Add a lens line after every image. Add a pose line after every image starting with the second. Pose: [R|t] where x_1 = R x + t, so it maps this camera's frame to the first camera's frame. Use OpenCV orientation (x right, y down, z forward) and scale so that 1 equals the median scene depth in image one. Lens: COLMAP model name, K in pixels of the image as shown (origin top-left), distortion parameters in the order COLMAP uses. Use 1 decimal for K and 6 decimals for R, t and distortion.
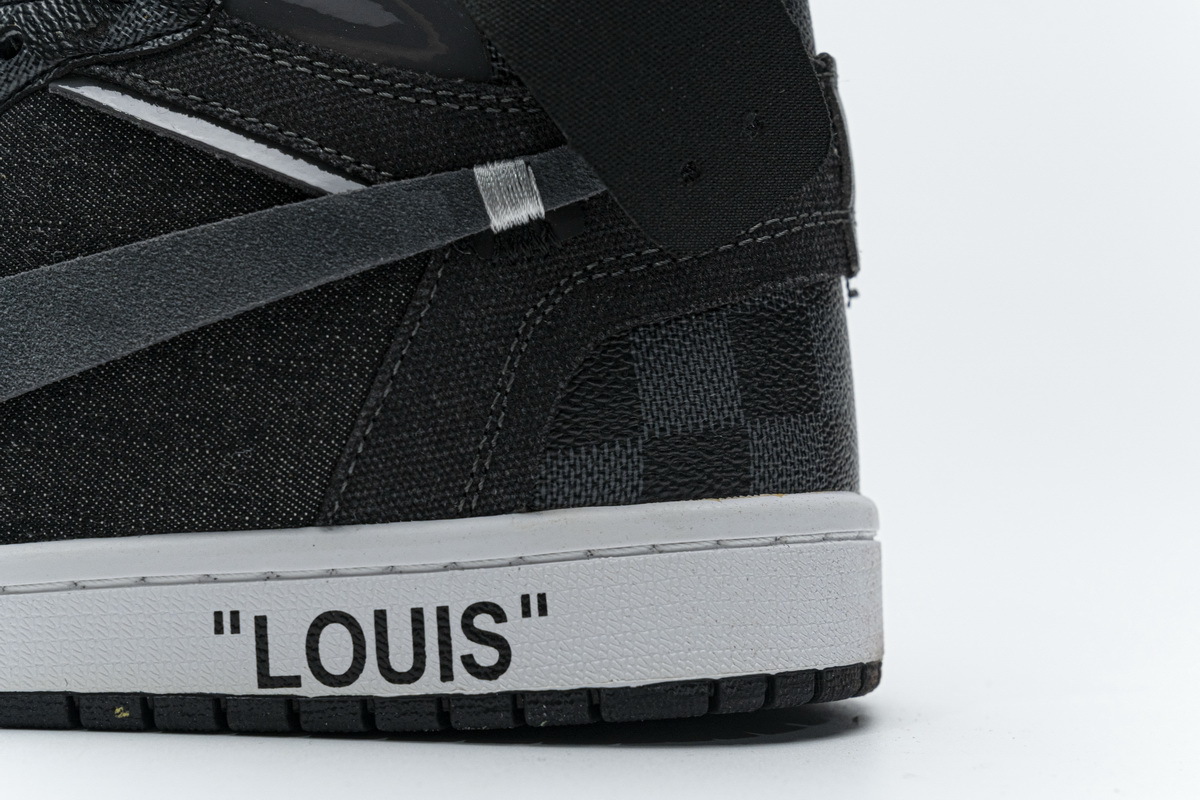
lens RADIAL K [[2332.5, 0, 597.7], [0, 2332.5, 405.6], [0, 0, 1]] dist [0.001456, 0.000000]
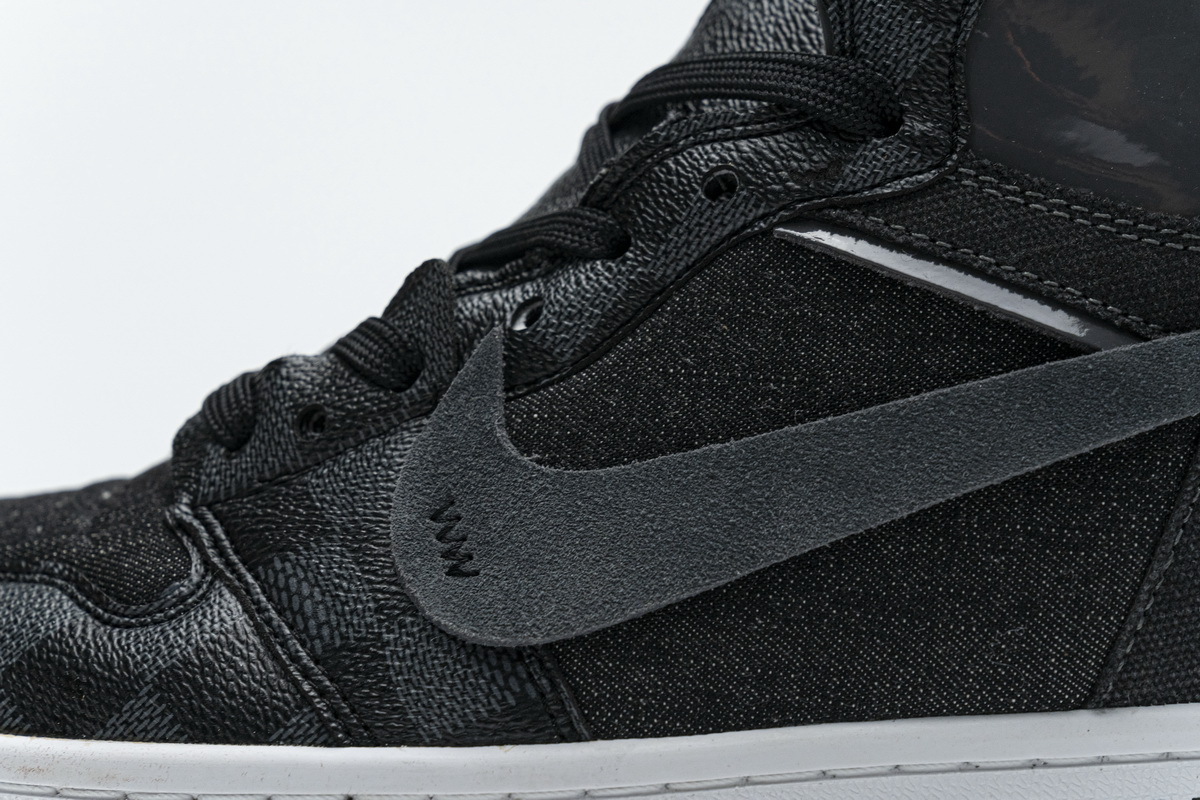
lens RADIAL K [[2332.5, 0, 602.4], [0, 2332.5, 400.1], [0, 0, 1]] dist [0.001456, 0.000000]
pose [[0.999858, -0.001605, 0.016756, -0.327111], [0.002147, 0.999474, -0.032374, -0.040784], [-0.016695, 0.032405, 0.999335, 0.078834]]
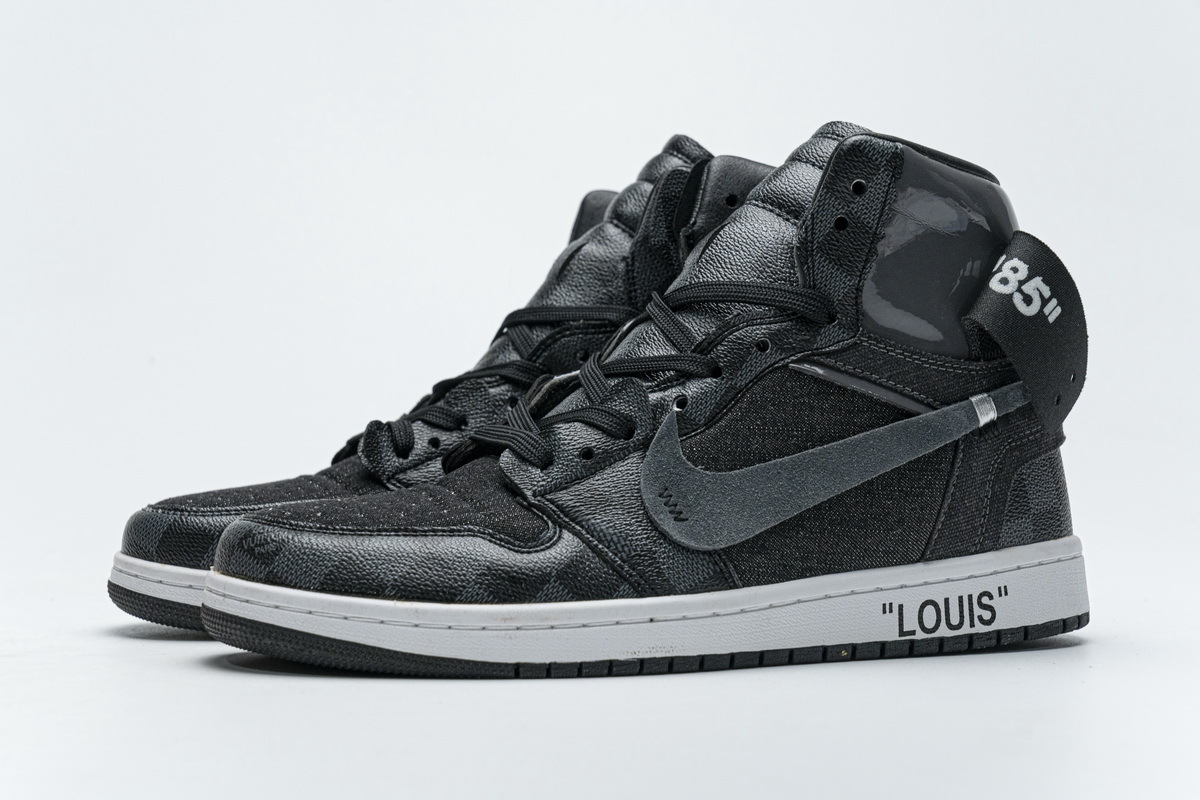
lens RADIAL K [[2404.2, 0, 601.1], [0, 2404.2, 399.2], [0, 0, 1]] dist [0.001692, 0.000000]
pose [[0.899755, -0.031958, 0.435223, -1.388093], [0.038142, 0.999257, -0.005477, -0.102887], [-0.434725, 0.021529, 0.900306, -0.936962]]
